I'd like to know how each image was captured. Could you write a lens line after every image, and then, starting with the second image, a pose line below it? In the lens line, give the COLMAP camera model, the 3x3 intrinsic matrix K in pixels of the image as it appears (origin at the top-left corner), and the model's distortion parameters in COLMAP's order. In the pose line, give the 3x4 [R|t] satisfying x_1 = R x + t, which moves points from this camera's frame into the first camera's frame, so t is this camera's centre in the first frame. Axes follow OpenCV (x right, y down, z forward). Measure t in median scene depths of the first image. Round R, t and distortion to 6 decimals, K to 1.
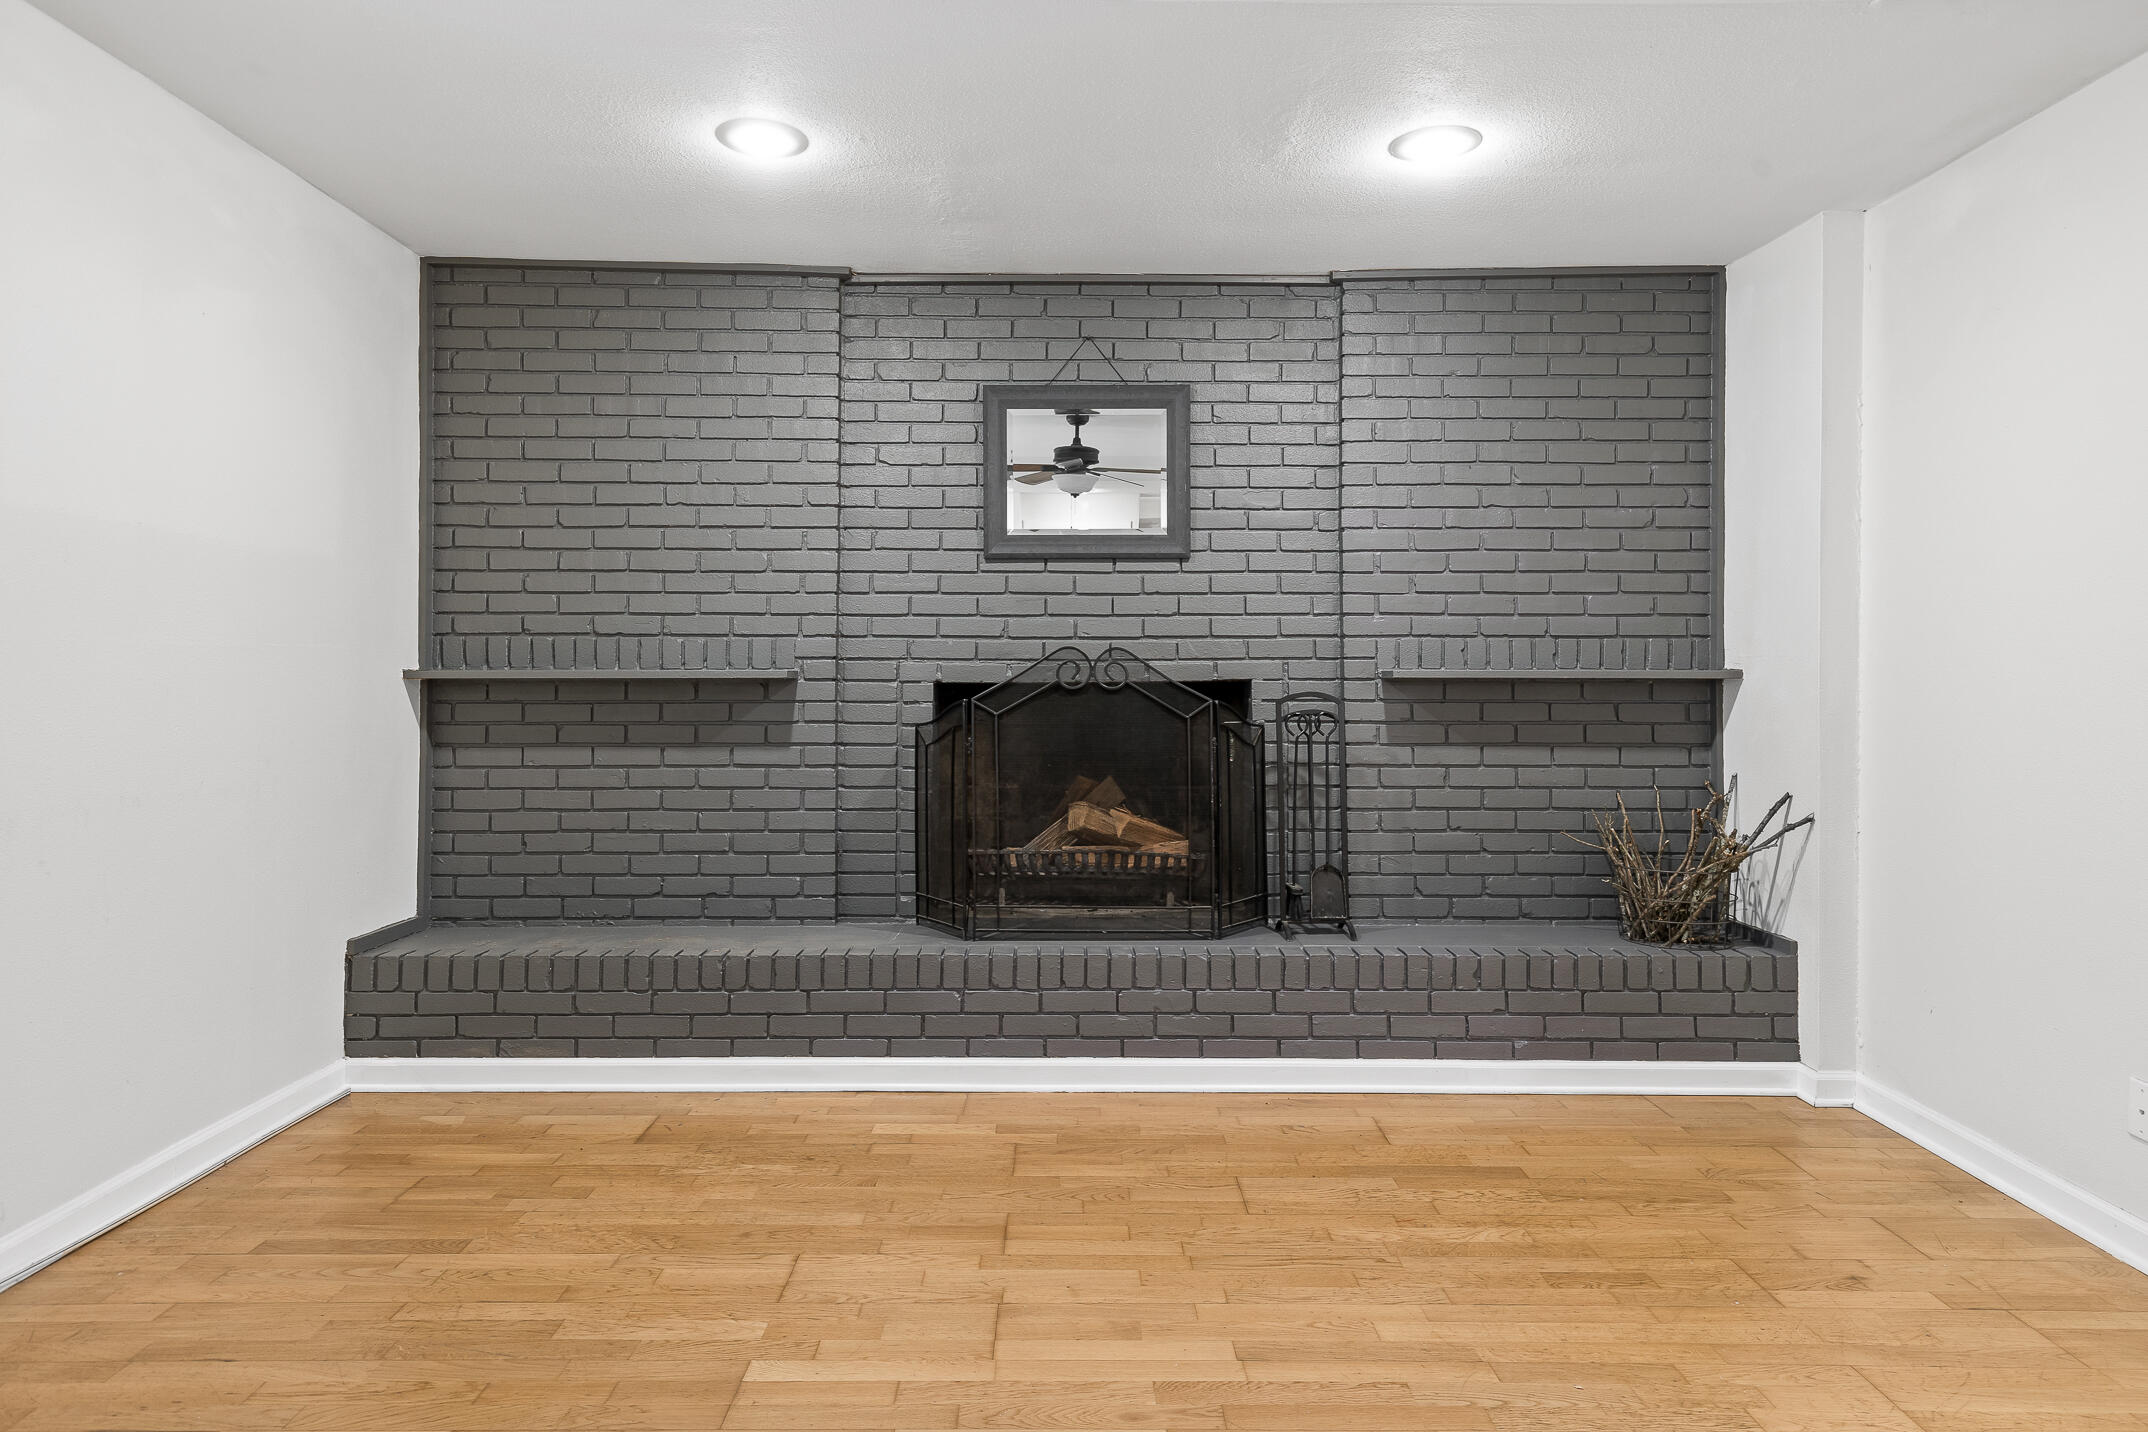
lens RADIAL K [[1235.9, 0, 1071.4], [0, 1235.9, 649.7], [0, 0, 1]] dist [0.011541, -0.003215]
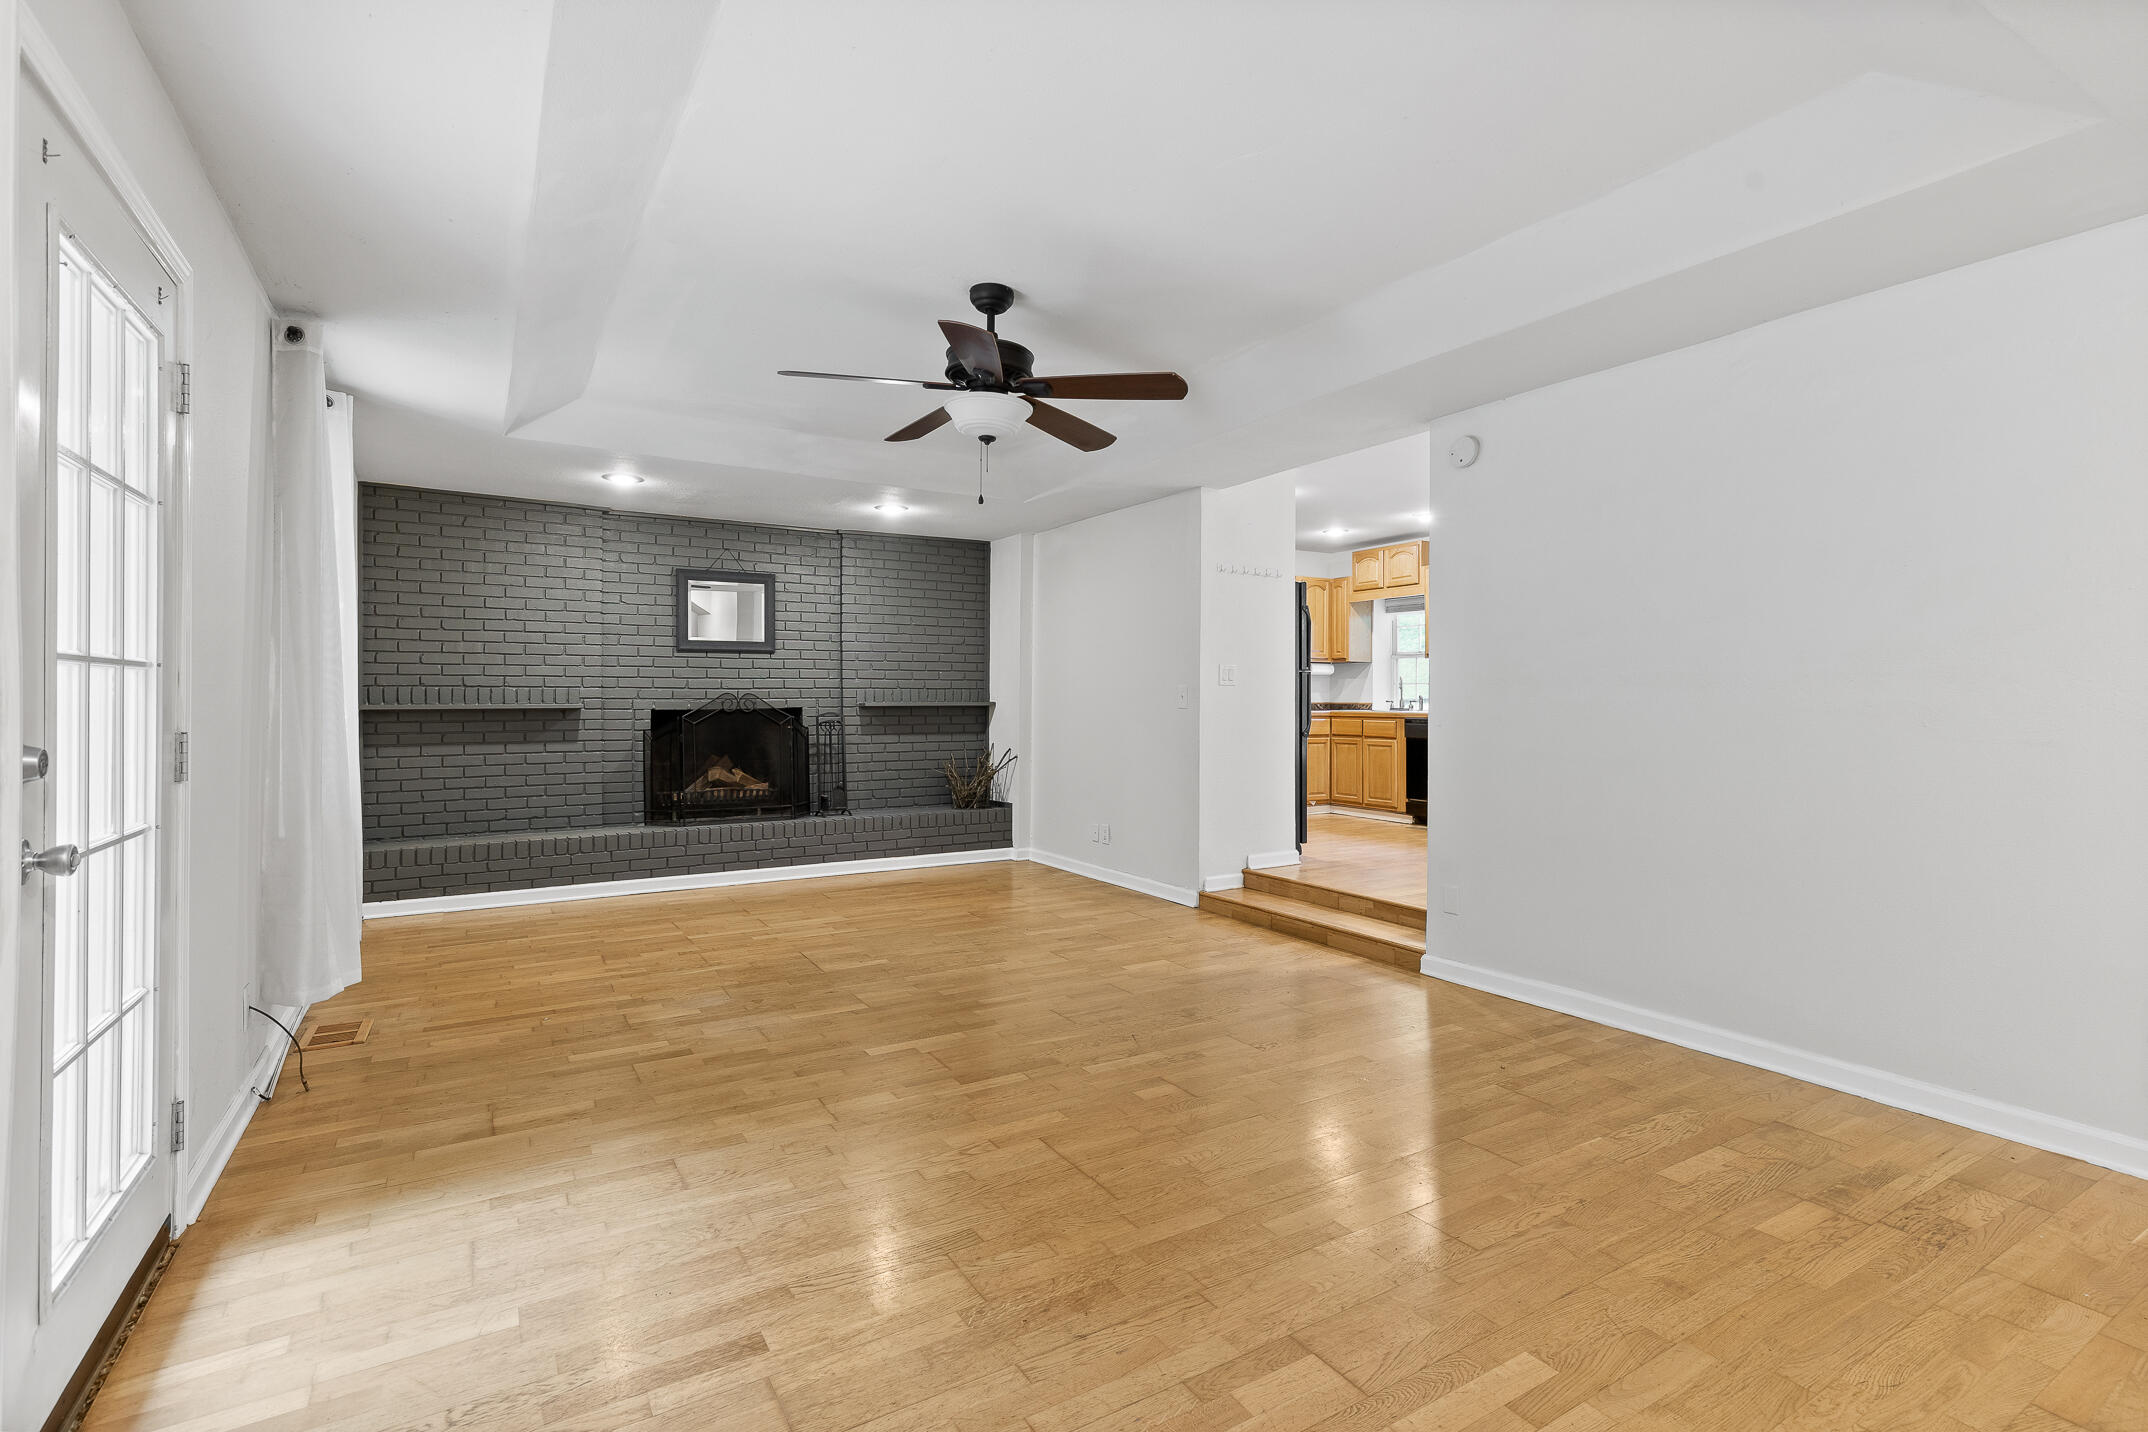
lens RADIAL K [[976.9, 0, 1006.2], [0, 976.9, 700.4], [0, 0, 1]] dist [0.013744, -0.001958]
pose [[0.887131, -0.003454, 0.461504, -0.347977], [-0.002782, 0.999914, 0.012833, -0.012301], [-0.461509, -0.012669, 0.887045, -0.751186]]
